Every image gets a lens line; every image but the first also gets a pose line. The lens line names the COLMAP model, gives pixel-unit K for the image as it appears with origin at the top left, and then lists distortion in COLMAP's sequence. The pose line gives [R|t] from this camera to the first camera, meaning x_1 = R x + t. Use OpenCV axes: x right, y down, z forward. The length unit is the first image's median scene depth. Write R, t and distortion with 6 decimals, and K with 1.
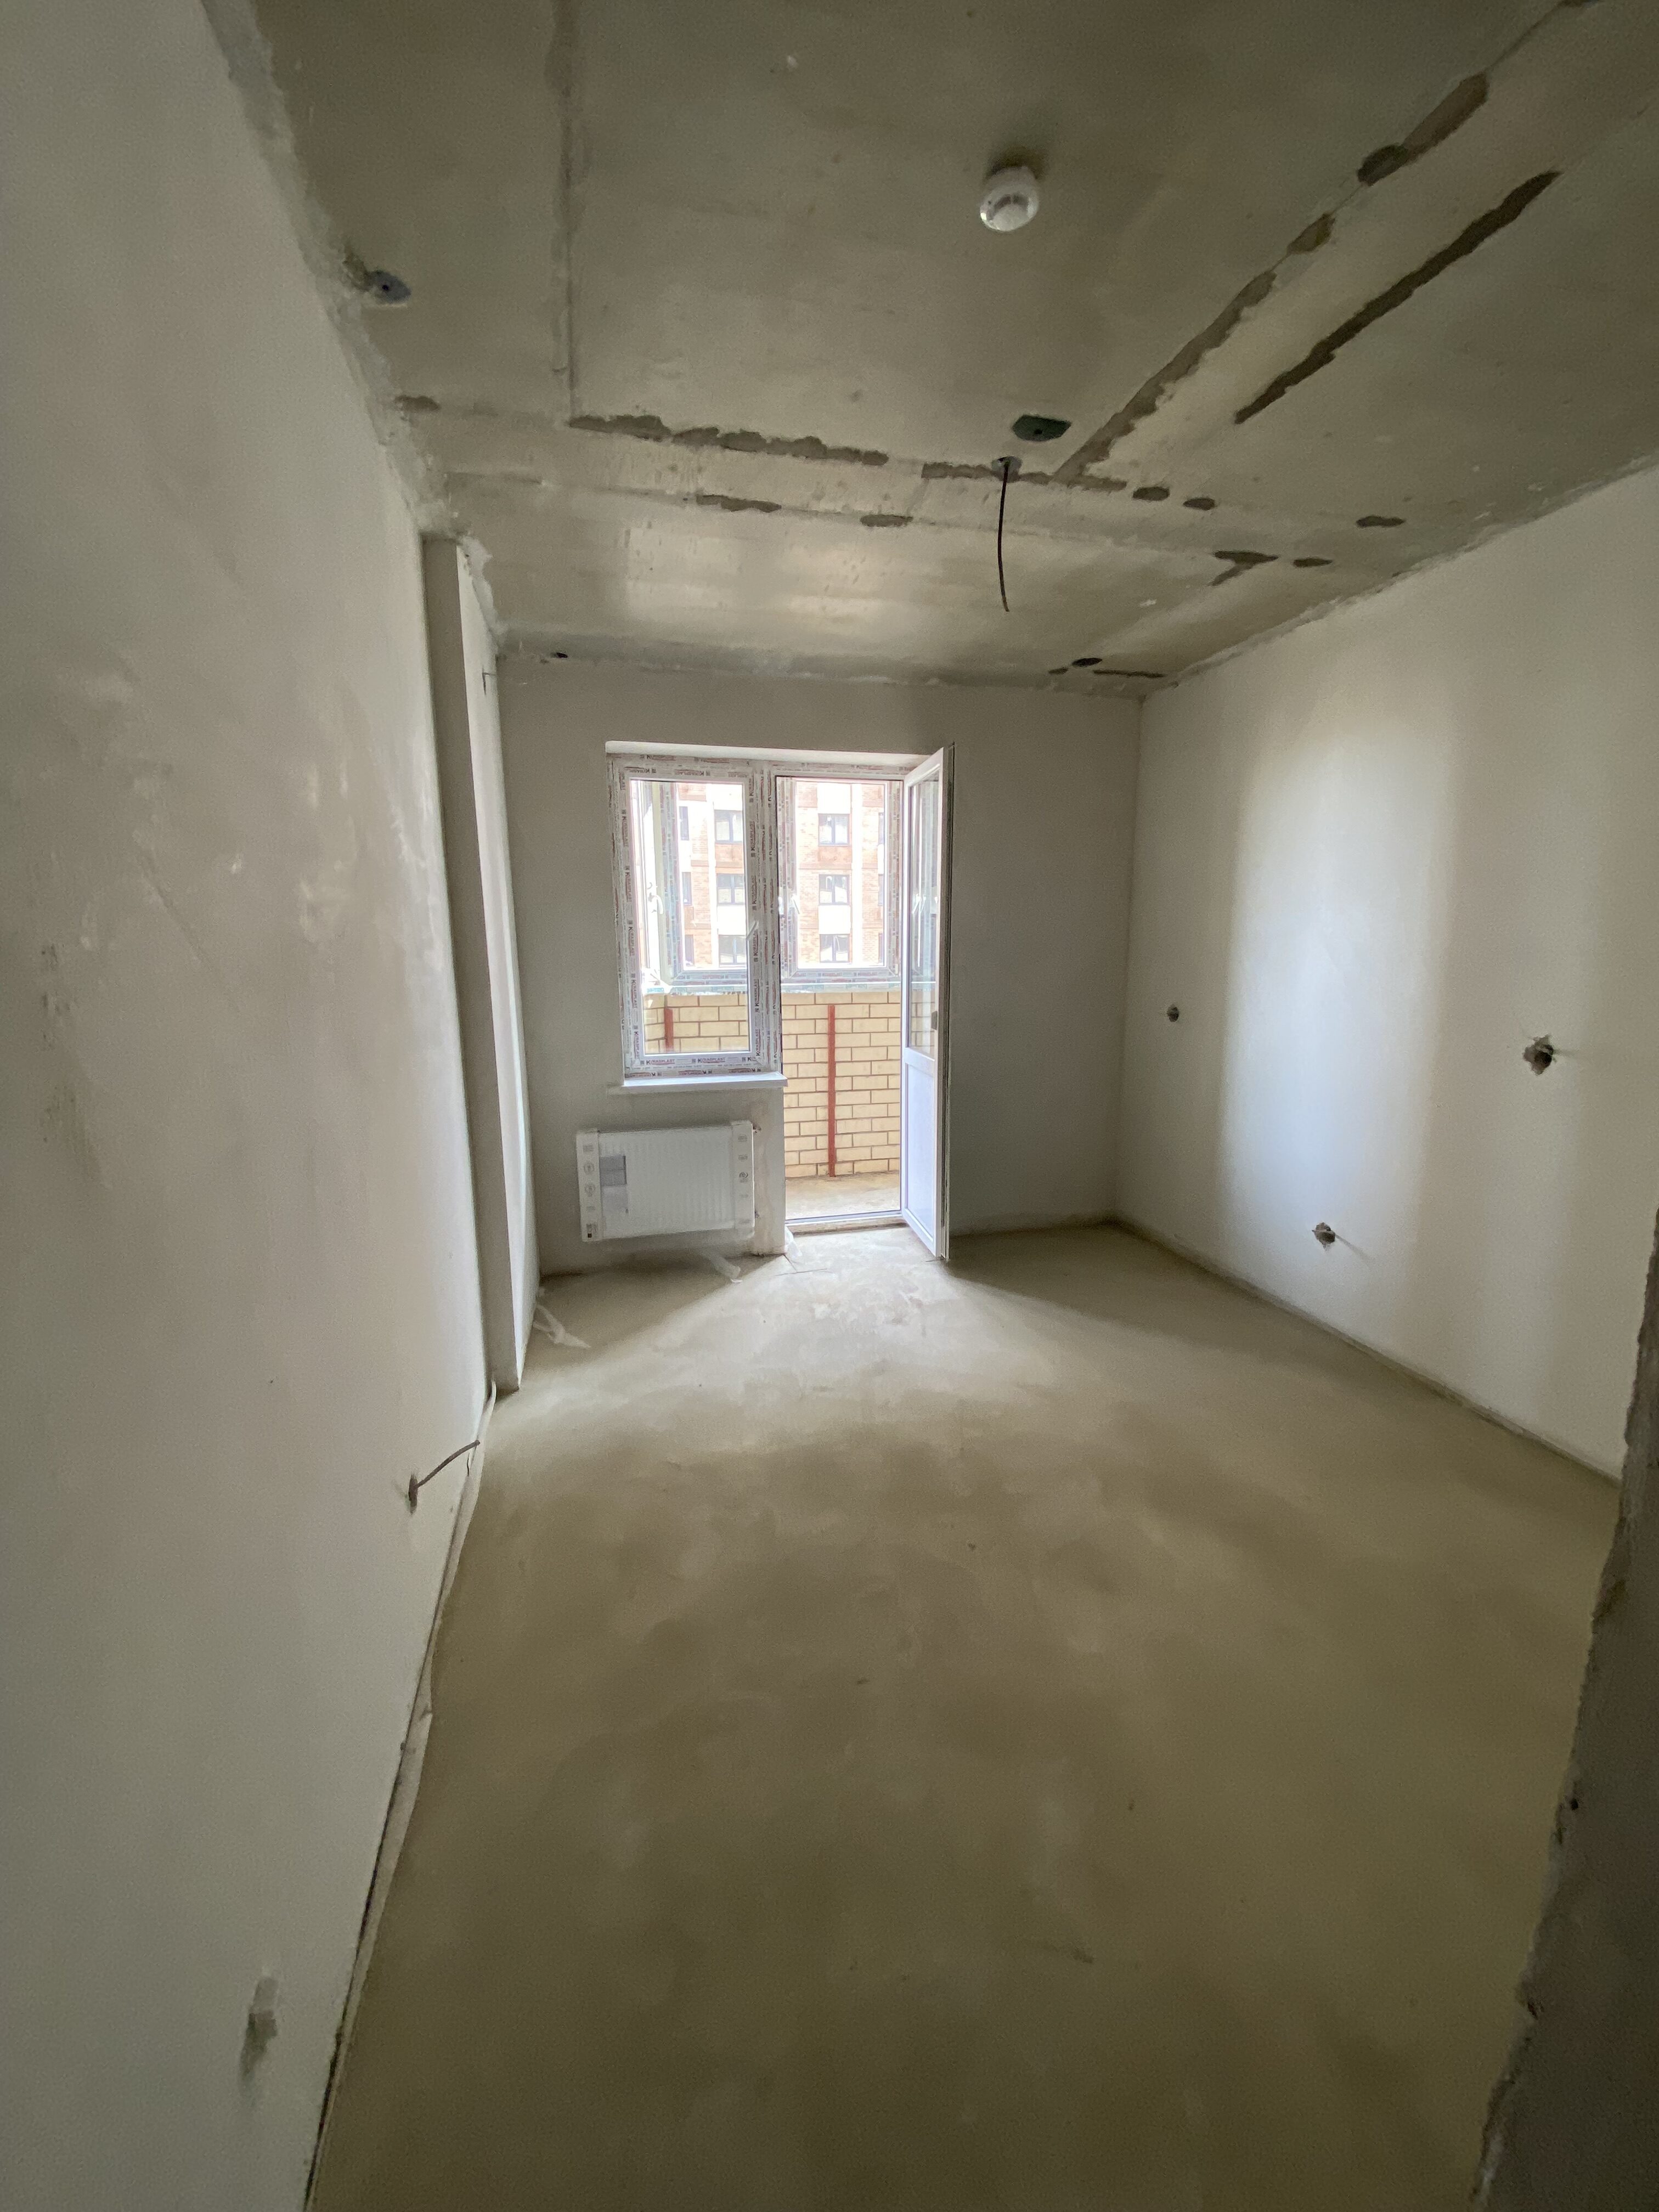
lens RADIAL K [[889.8, 0, 821.0], [0, 889.8, 1093.3], [0, 0, 1]] dist [0.033610, -0.032467]
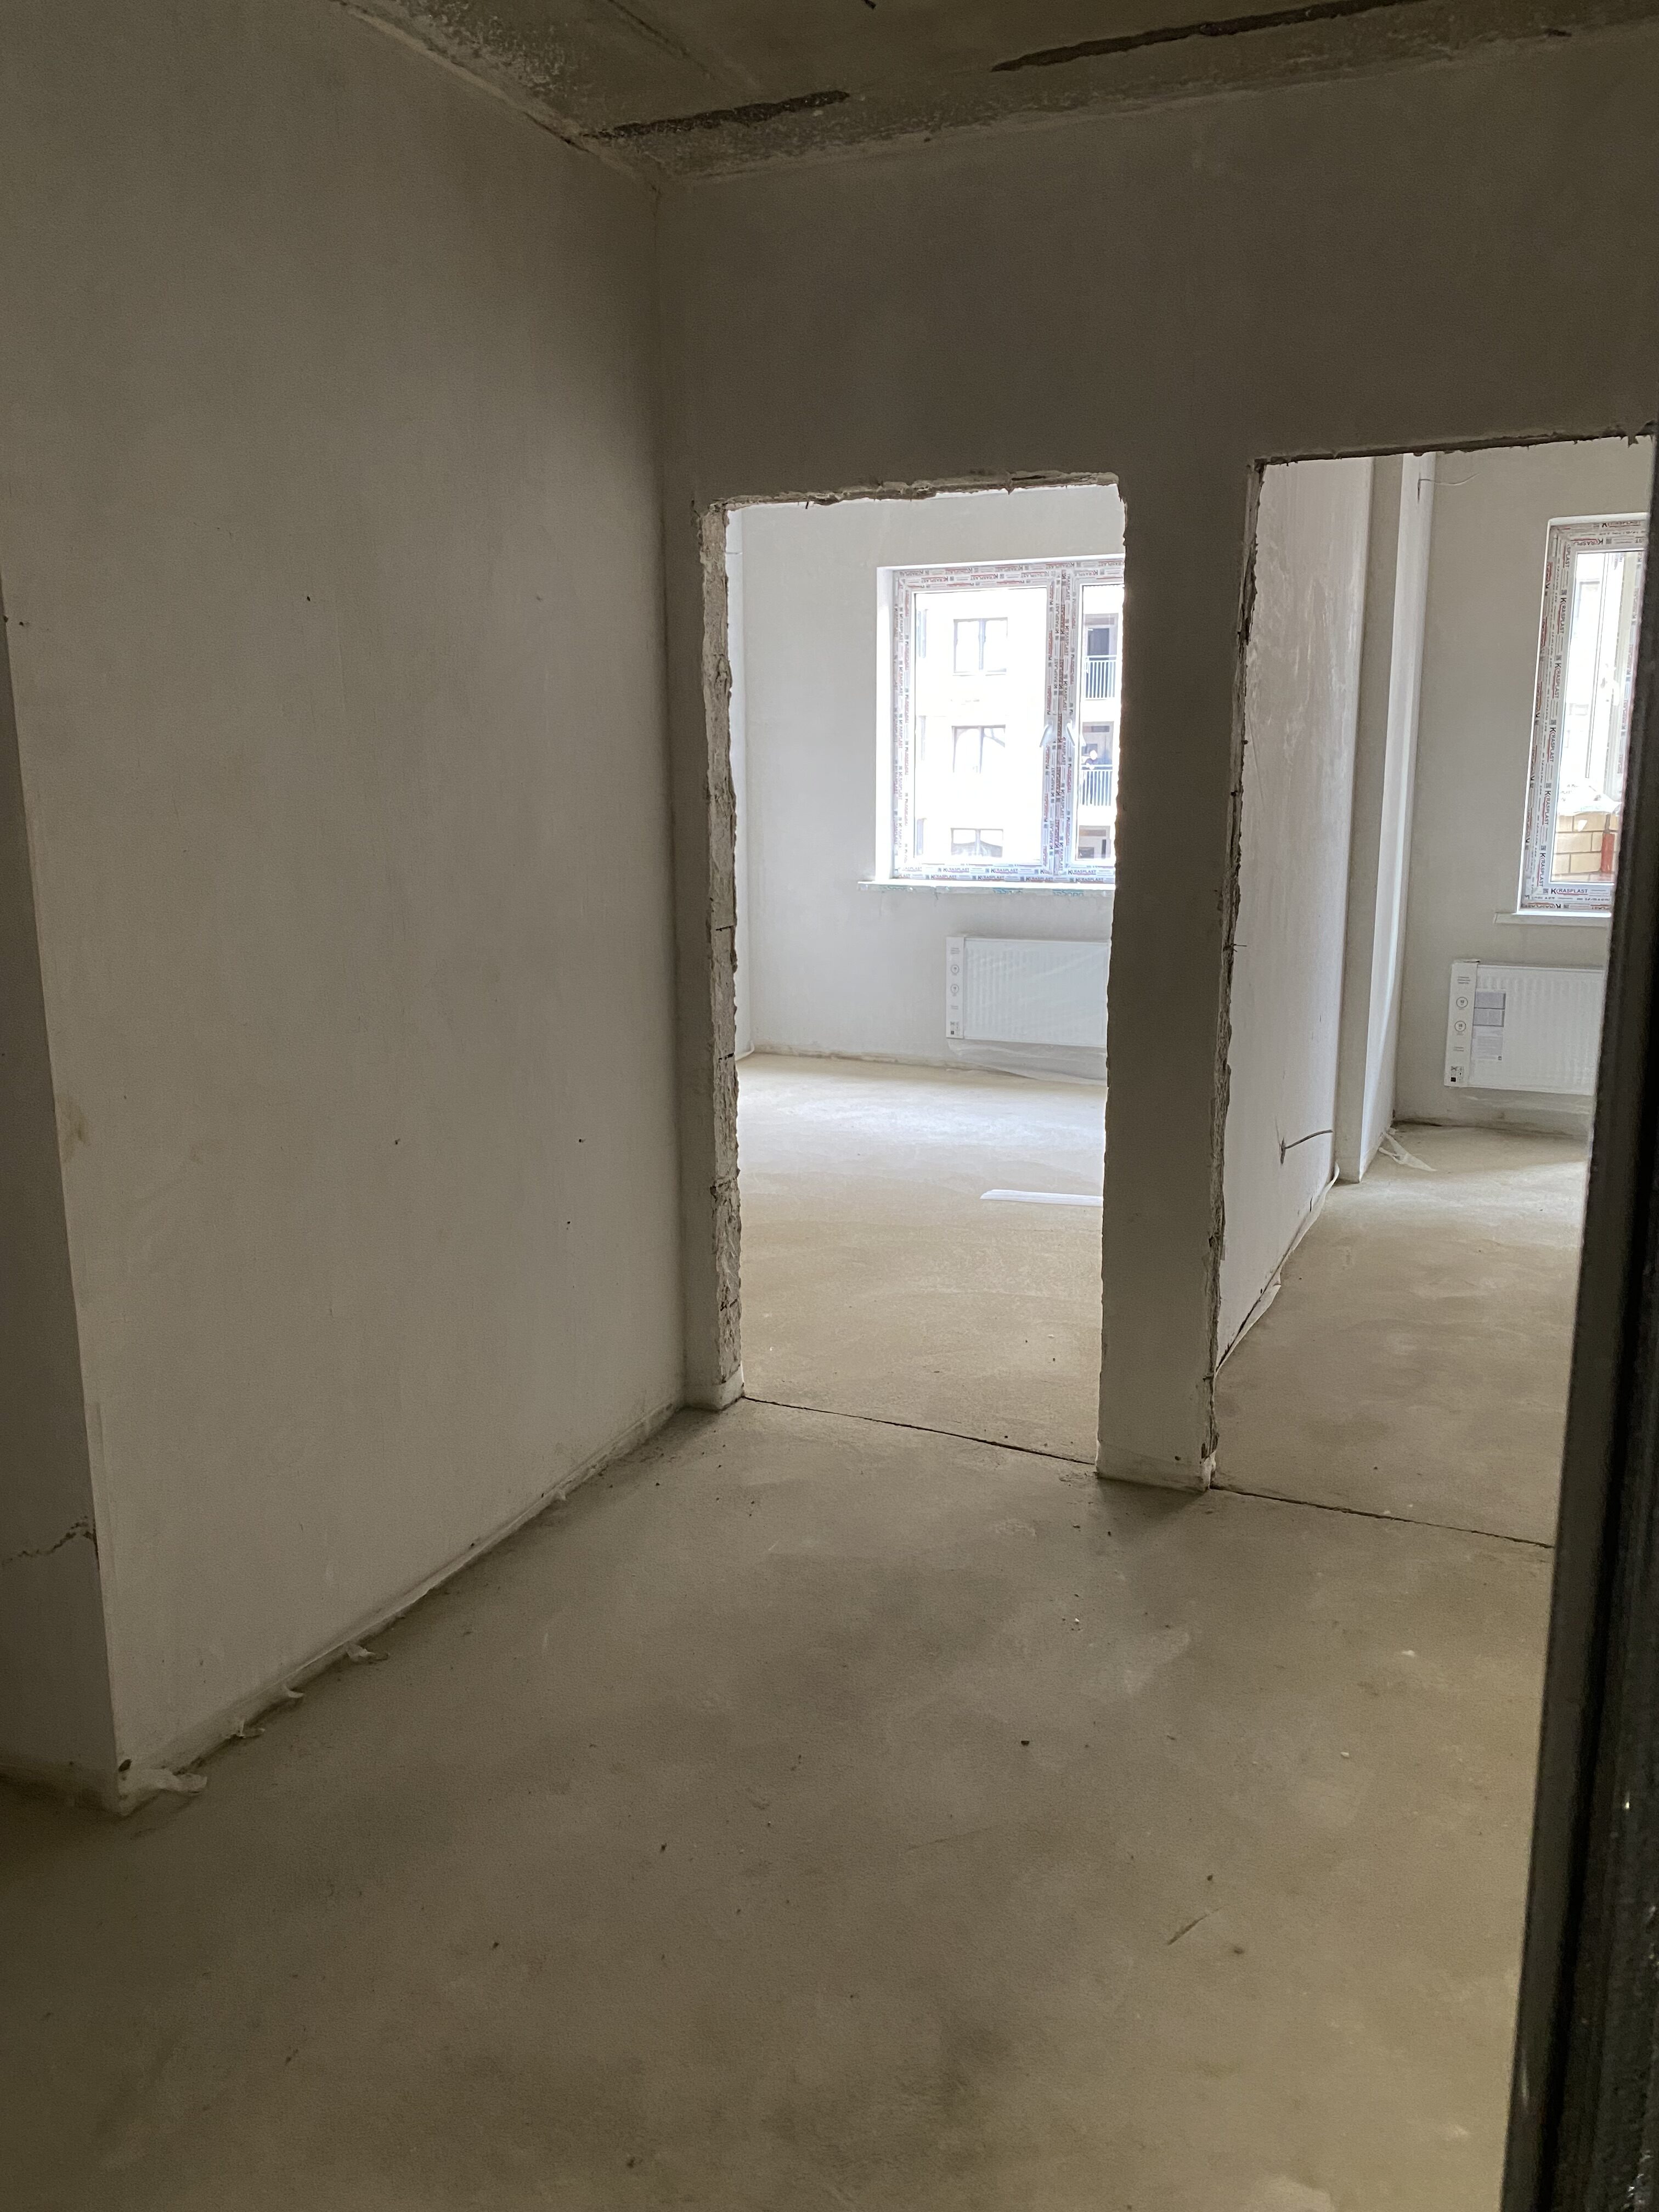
lens RADIAL K [[1685.7, 0, 829.5], [0, 1685.7, 1106.0], [0, 0, 1]] dist [0.081772, -0.187034]
pose [[0.792892, 0.131094, -0.595094, 0.266720], [-0.100162, 0.991340, 0.084929, 0.107121], [0.601074, -0.007734, 0.799156, -0.748974]]
